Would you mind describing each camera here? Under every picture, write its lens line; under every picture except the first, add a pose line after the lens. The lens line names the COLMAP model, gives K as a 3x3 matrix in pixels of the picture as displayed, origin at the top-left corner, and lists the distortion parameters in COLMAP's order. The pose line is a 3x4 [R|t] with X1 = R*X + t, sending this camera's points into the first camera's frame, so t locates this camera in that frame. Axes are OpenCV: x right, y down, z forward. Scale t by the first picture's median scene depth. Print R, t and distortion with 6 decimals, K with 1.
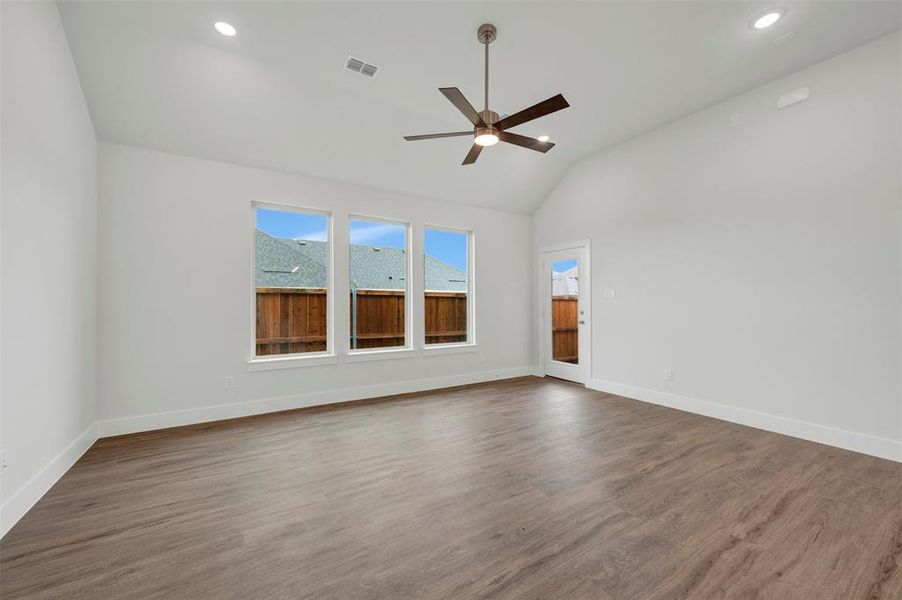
lens RADIAL K [[359.9, 0, 449.6], [0, 359.9, 299.2], [0, 0, 1]] dist [-0.000265, 0.000598]
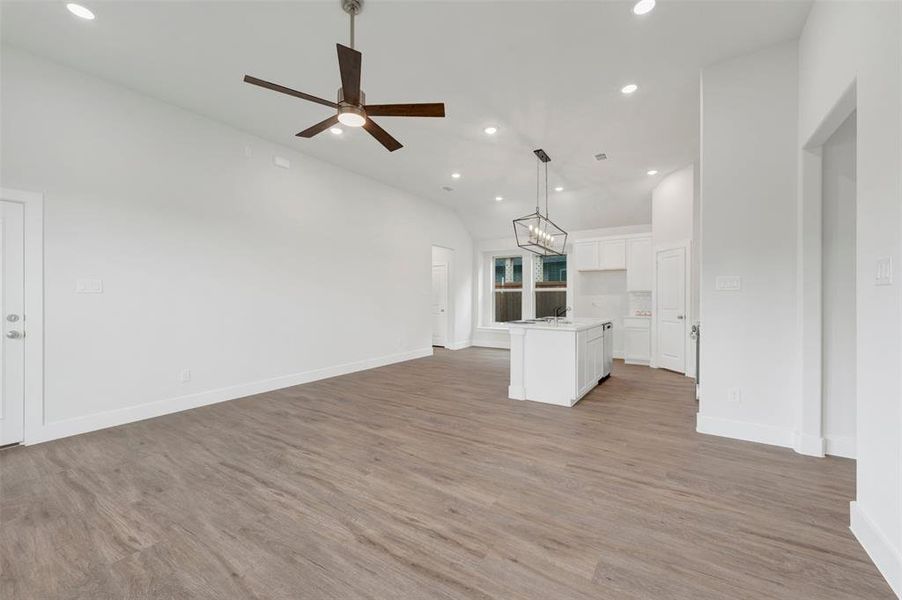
lens RADIAL K [[359.9, 0, 462.7], [0, 359.9, 298.6], [0, 0, 1]] dist [-0.000265, 0.000598]
pose [[-0.446179, -0.001260, 0.894943, -0.587775], [-0.002793, 0.999996, 0.000015, 0.006113], [-0.894939, -0.002493, -0.446181, 0.815862]]
